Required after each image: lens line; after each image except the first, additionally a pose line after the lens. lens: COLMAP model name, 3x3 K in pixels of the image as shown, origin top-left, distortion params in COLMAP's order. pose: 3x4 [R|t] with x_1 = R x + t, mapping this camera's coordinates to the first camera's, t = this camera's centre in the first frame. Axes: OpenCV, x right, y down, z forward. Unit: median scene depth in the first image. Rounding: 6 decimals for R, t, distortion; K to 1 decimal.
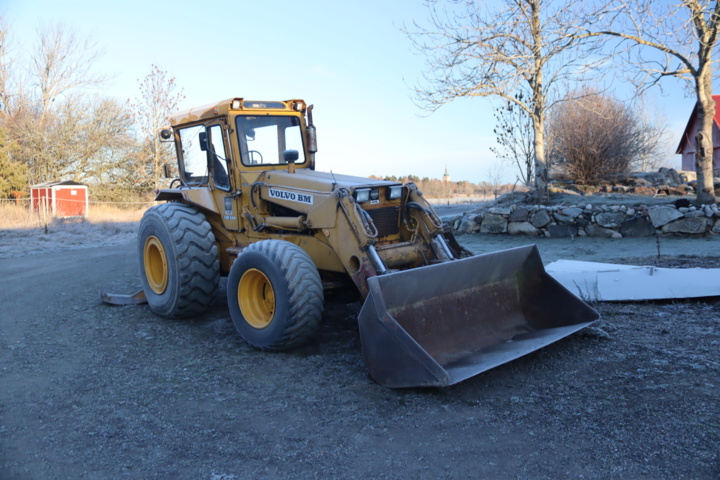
lens RADIAL K [[601.1, 0, 360.0], [0, 601.1, 240.0], [0, 0, 1]] dist [-0.165405, 0.147224]
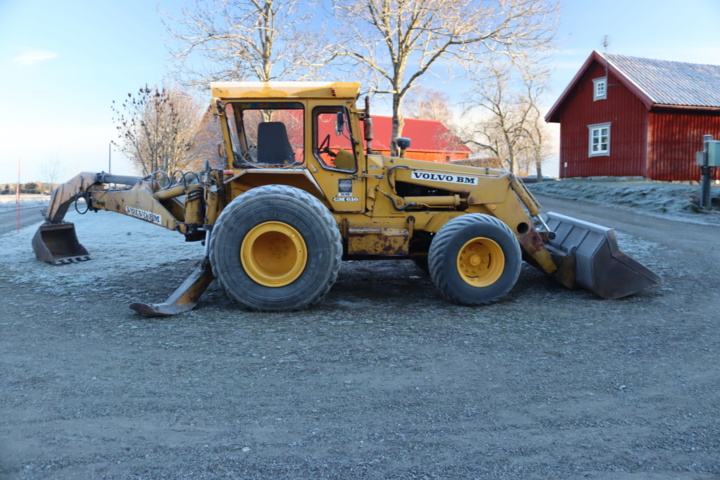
lens RADIAL K [[601.1, 0, 360.0], [0, 601.1, 240.0], [0, 0, 1]] dist [-0.165405, 0.147224]
pose [[0.627685, -0.063546, 0.775869, -1.128981], [0.061050, 0.997611, 0.032317, -0.000006], [-0.776070, 0.027082, 0.630065, 0.388378]]
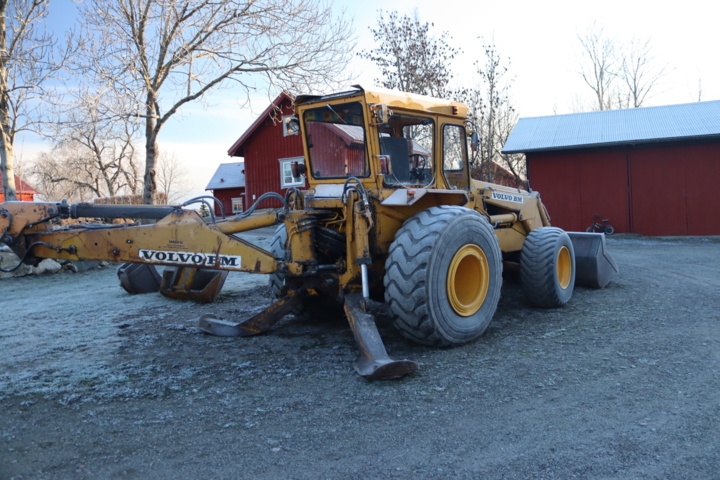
lens RADIAL K [[601.1, 0, 360.0], [0, 601.1, 240.0], [0, 0, 1]] dist [-0.165405, 0.147224]
pose [[-0.096401, -0.031717, 0.994837, -1.351279], [0.129896, 0.990543, 0.044168, -0.080050], [-0.986830, 0.133483, -0.091369, 1.429953]]
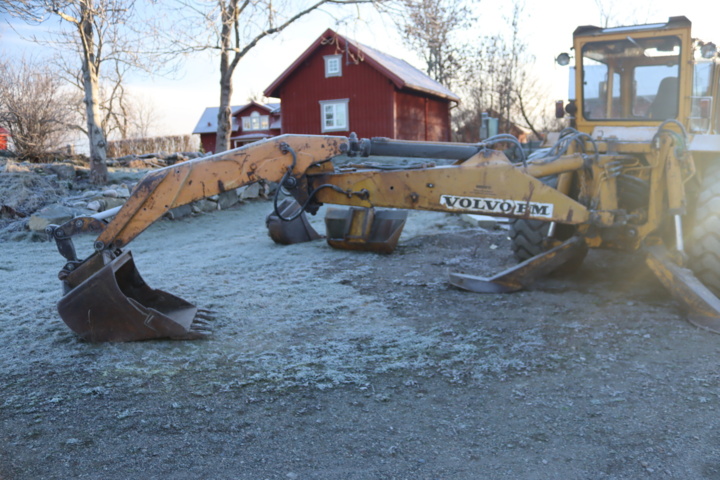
lens RADIAL K [[601.1, 0, 360.0], [0, 601.1, 240.0], [0, 0, 1]] dist [-0.165405, 0.147224]
pose [[-0.160885, -0.118622, 0.979819, -1.171438], [0.115369, 0.983685, 0.138034, -0.133533], [-0.980207, 0.135248, -0.144575, 1.921959]]
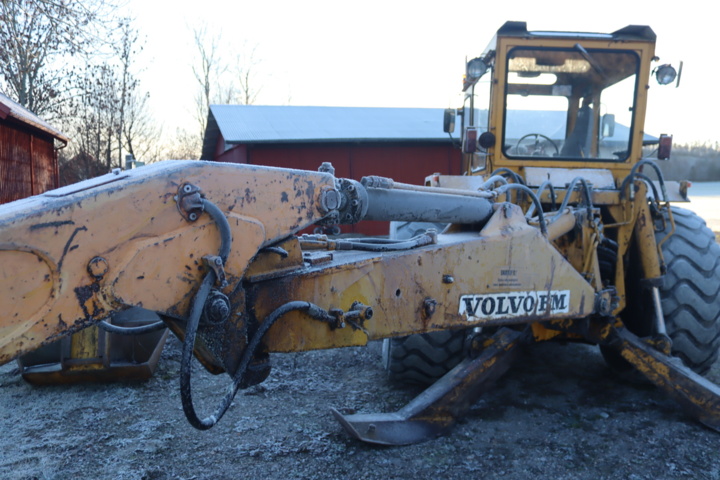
lens RADIAL K [[617.9, 0, 360.0], [0, 617.9, 240.0], [0, 0, 1]] dist [-0.094023, 0.005237]
pose [[-0.743433, -0.016499, 0.668607, -0.616457], [0.094186, 0.987150, 0.129087, -0.164955], [-0.662145, 0.158941, -0.732326, 2.027820]]
